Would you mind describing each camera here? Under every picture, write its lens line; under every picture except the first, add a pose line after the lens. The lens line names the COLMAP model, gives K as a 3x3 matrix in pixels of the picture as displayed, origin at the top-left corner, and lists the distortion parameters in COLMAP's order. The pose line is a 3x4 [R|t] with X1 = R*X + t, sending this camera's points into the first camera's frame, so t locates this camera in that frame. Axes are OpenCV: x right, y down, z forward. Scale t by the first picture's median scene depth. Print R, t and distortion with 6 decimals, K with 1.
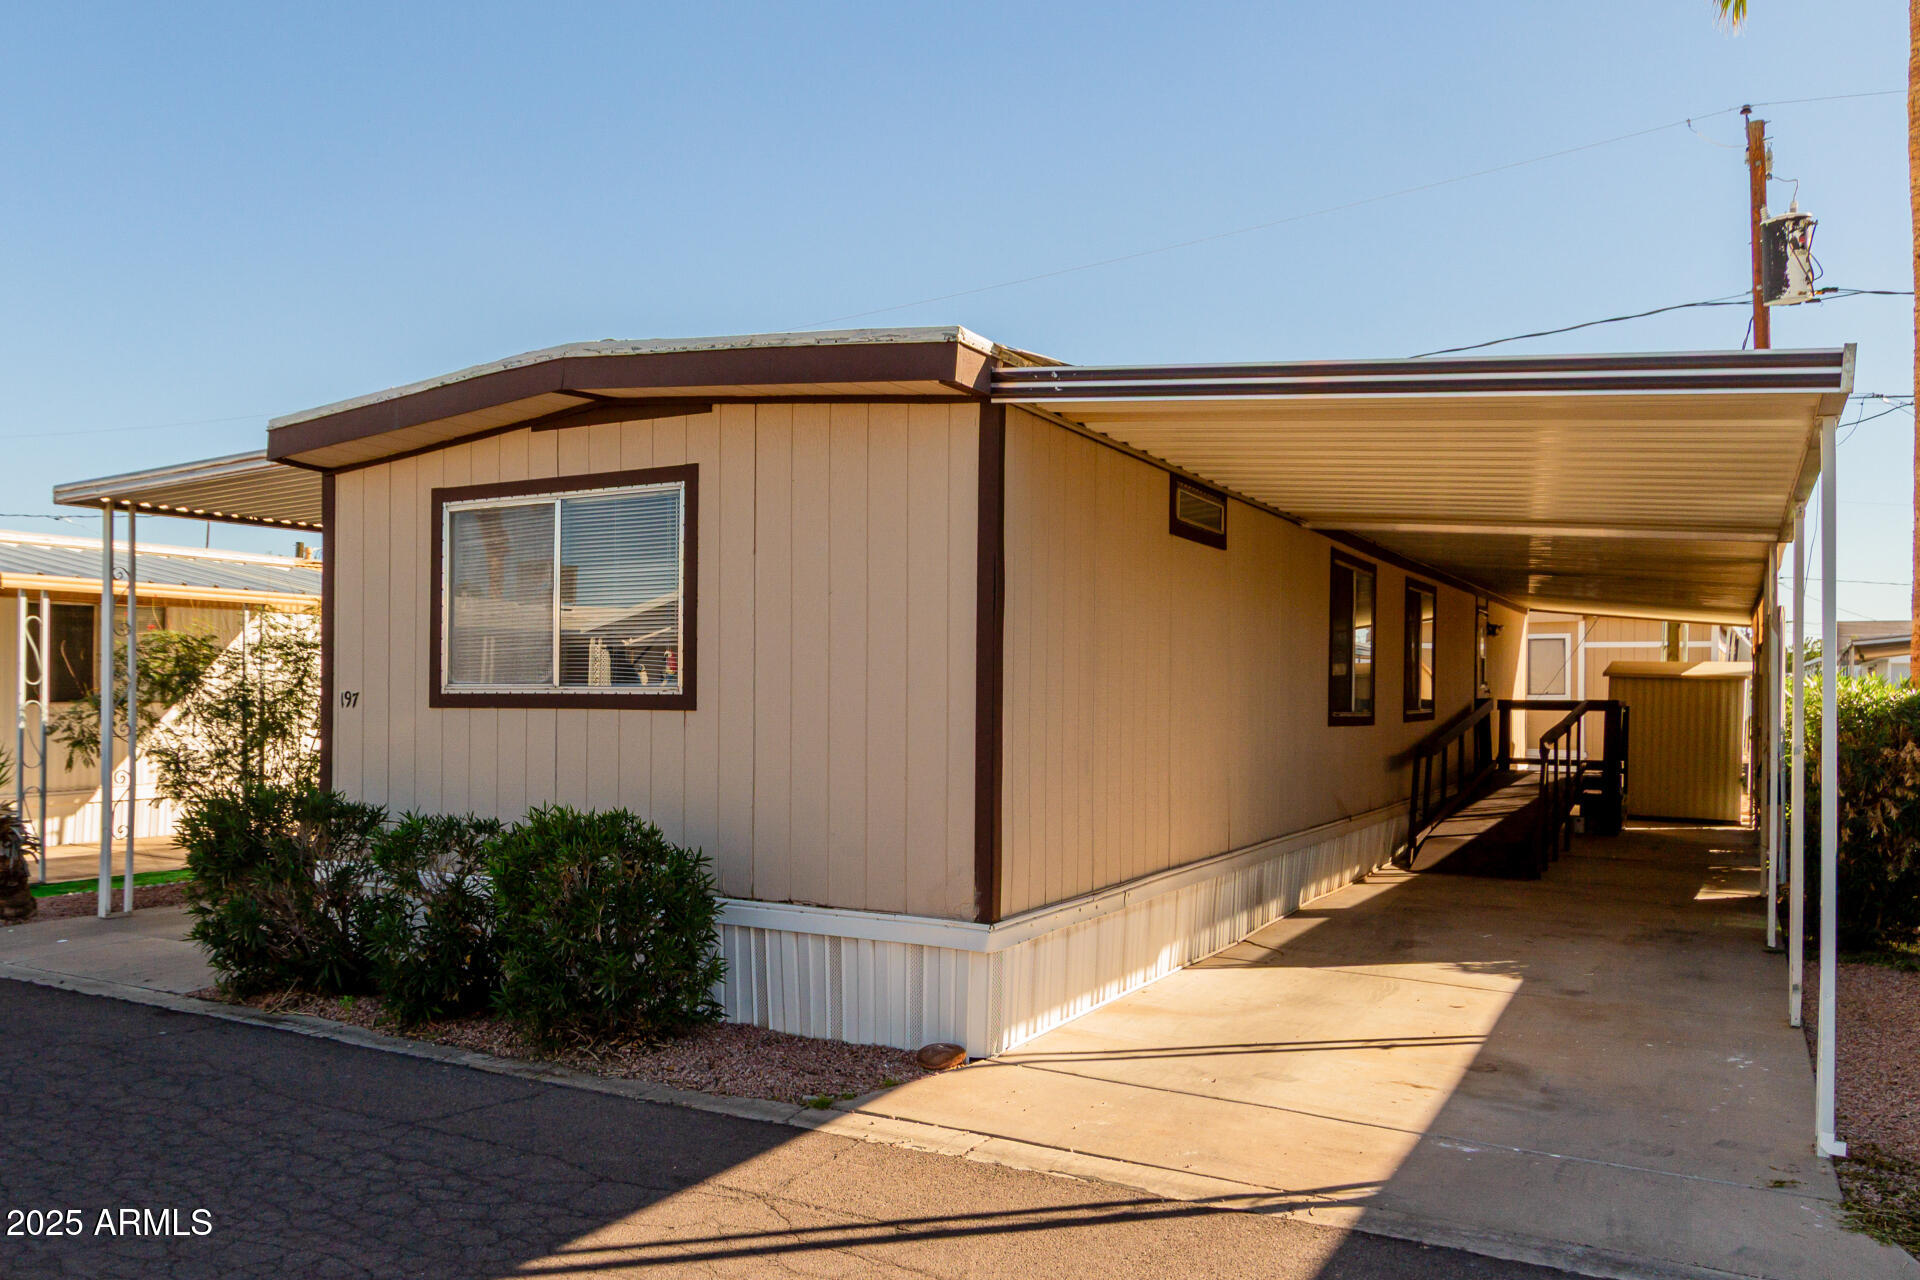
lens RADIAL K [[1737.5, 0, 960.0], [0, 1737.5, 698.3], [0, 0, 1]] dist [-0.000137, 0.010178]
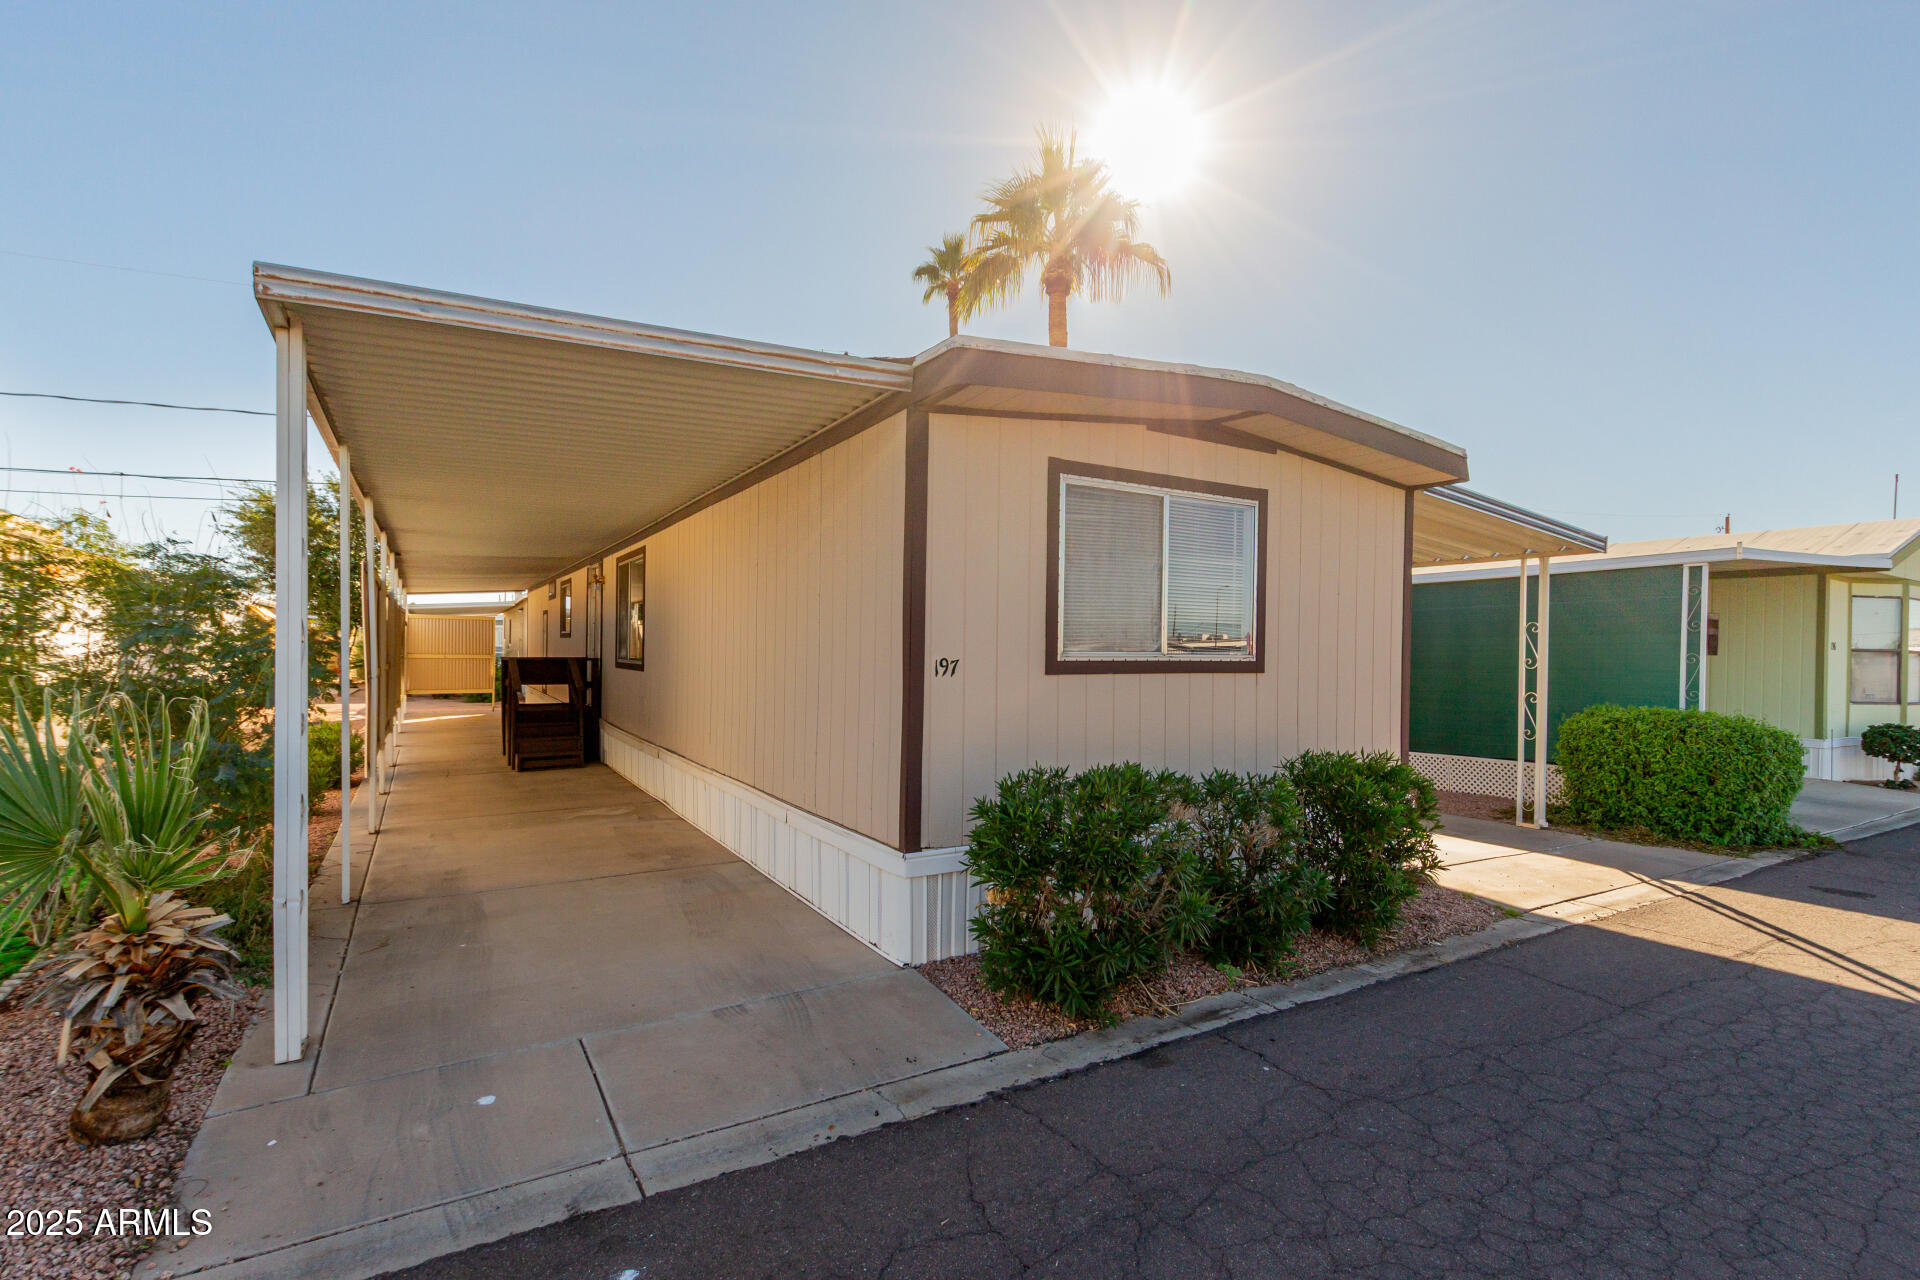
lens RADIAL K [[883.6, 0, 971.3], [0, 883.6, 659.3], [0, 0, 1]] dist [0.002626, 0.000021]
pose [[0.445335, -0.006312, 0.895342, -0.866494], [-0.004464, 0.999947, 0.009269, -0.008931], [-0.895353, -0.008124, 0.445283, 0.898720]]
